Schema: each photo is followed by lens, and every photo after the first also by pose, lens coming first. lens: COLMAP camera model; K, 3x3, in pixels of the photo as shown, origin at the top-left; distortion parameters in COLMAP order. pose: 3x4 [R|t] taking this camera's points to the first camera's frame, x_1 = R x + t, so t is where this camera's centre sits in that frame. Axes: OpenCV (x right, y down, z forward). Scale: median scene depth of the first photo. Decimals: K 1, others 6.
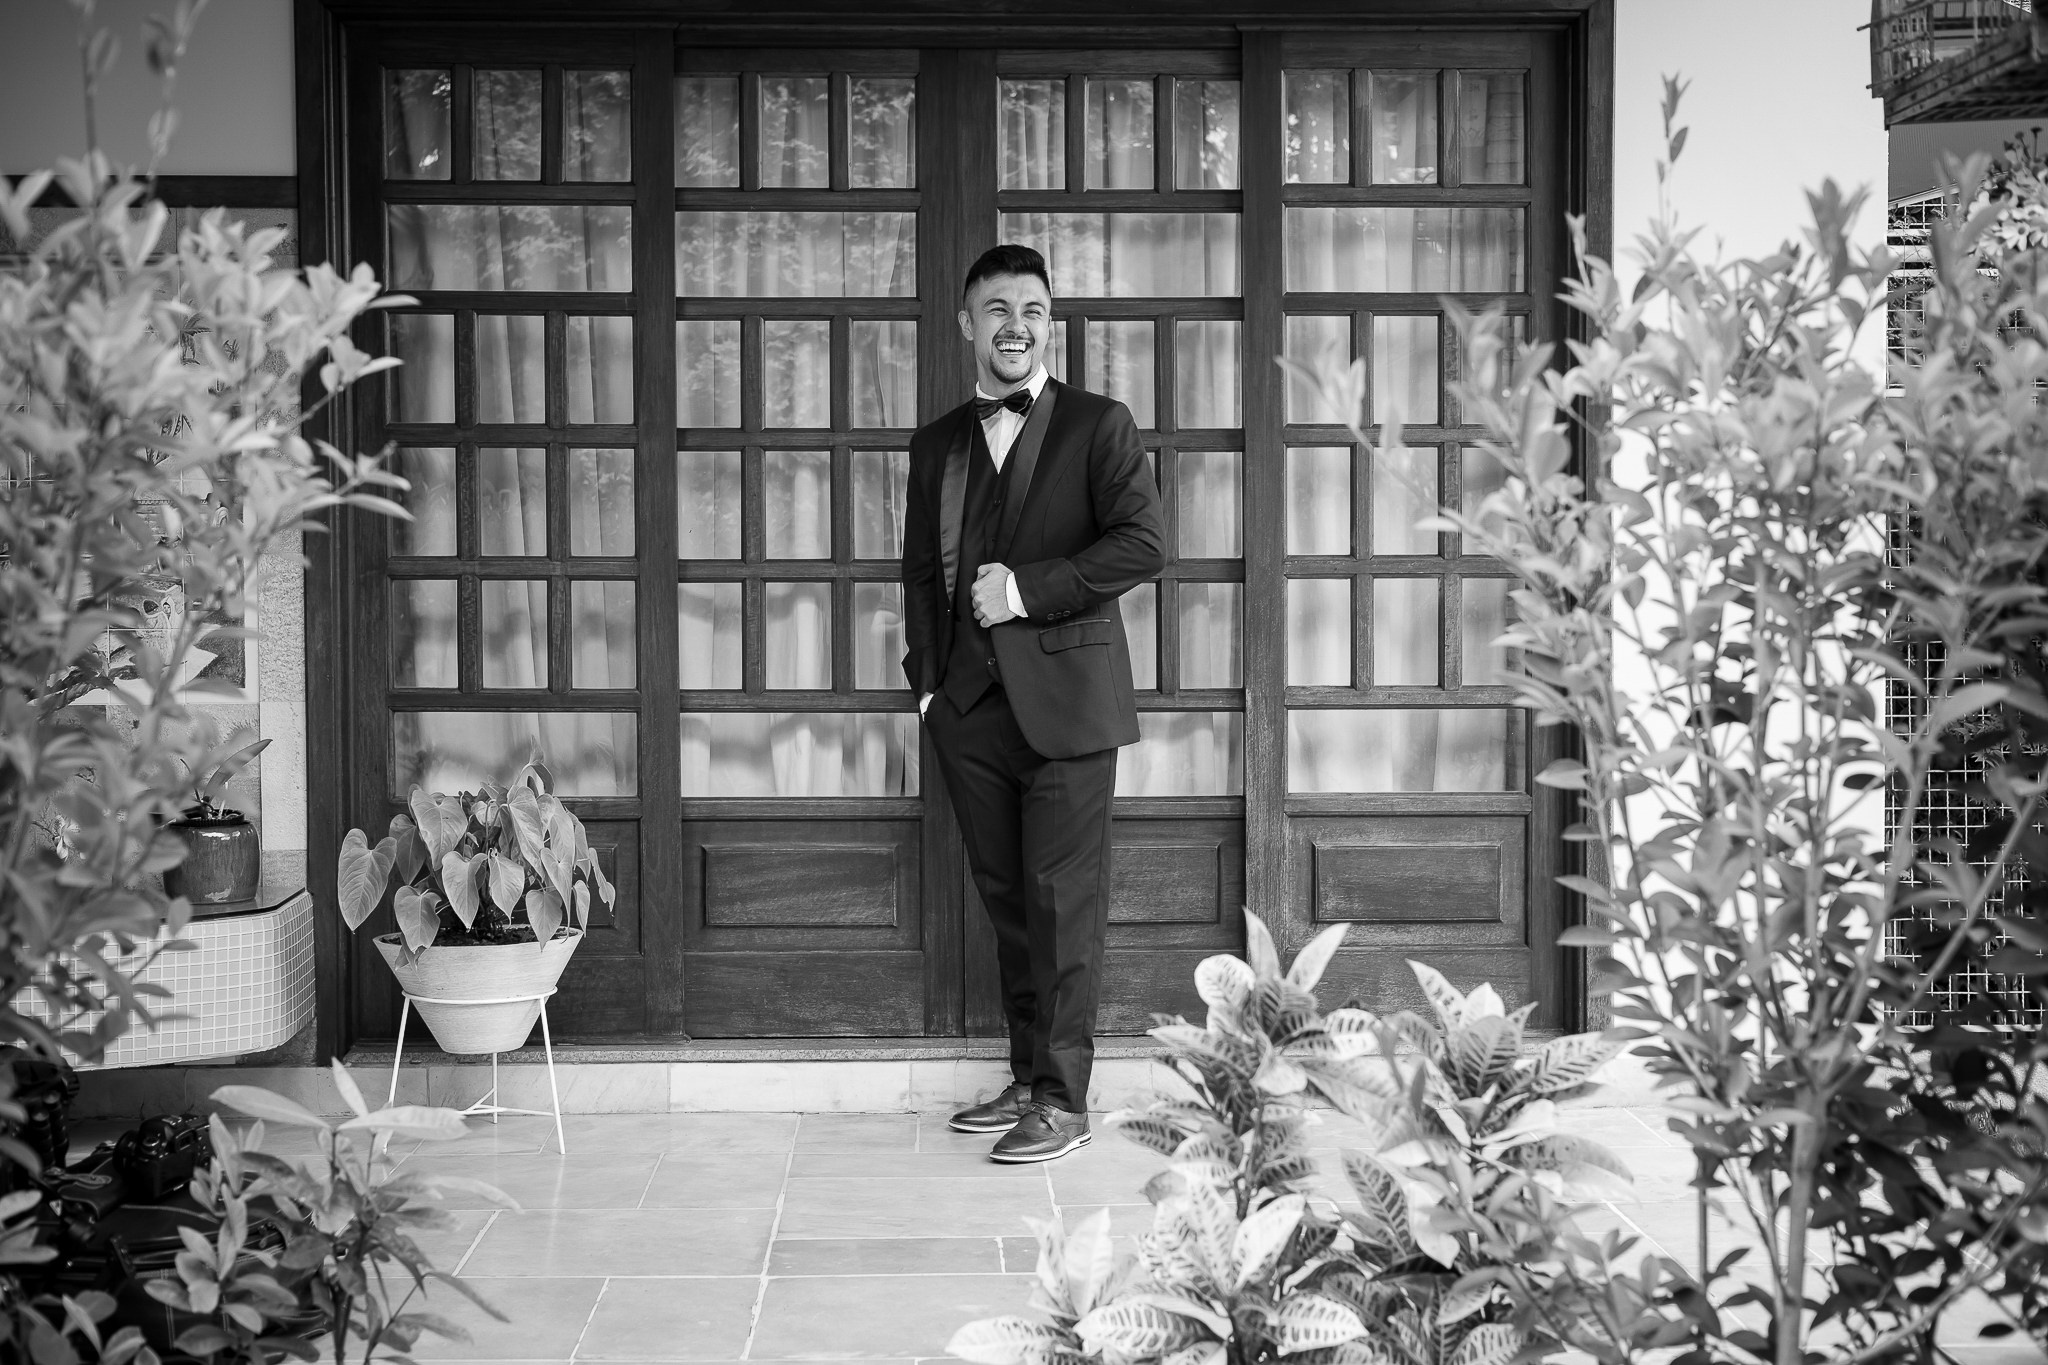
lens RADIAL K [[2825.0, 0, 1024.0], [0, 2825.0, 682.5], [0, 0, 1]] dist [0.021946, 0.053160]
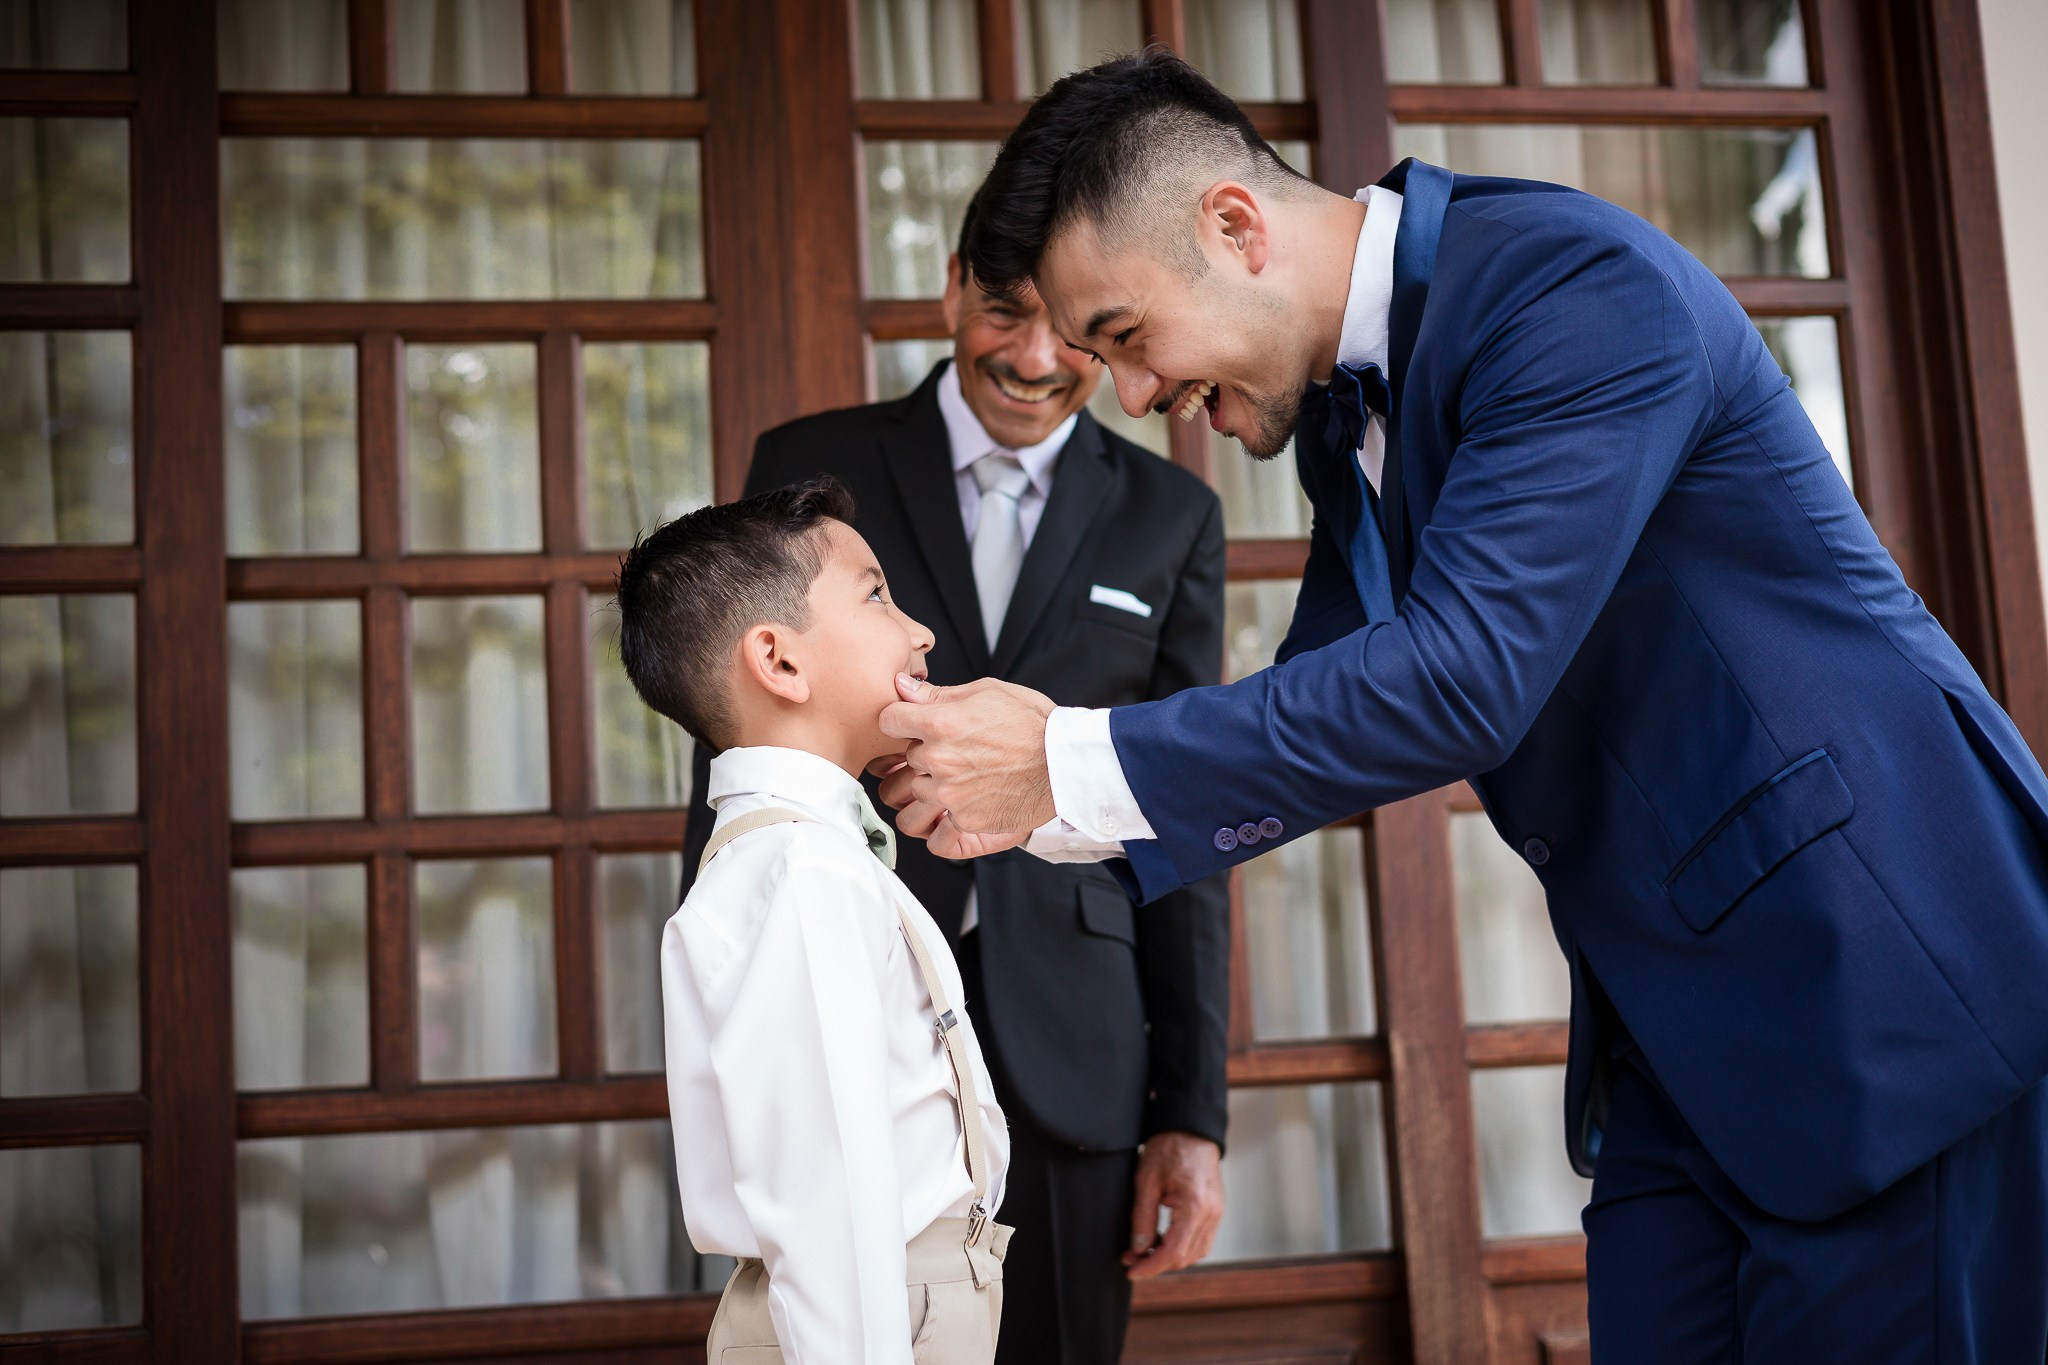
lens RADIAL K [[2825.0, 0, 1024.0], [0, 2825.0, 682.5], [0, 0, 1]] dist [0.021946, 0.053160]
pose [[0.992191, -0.031384, 0.120714, -0.044990], [0.051018, 0.985276, -0.163179, 0.019560], [-0.113816, 0.168064, 0.979184, 0.501901]]
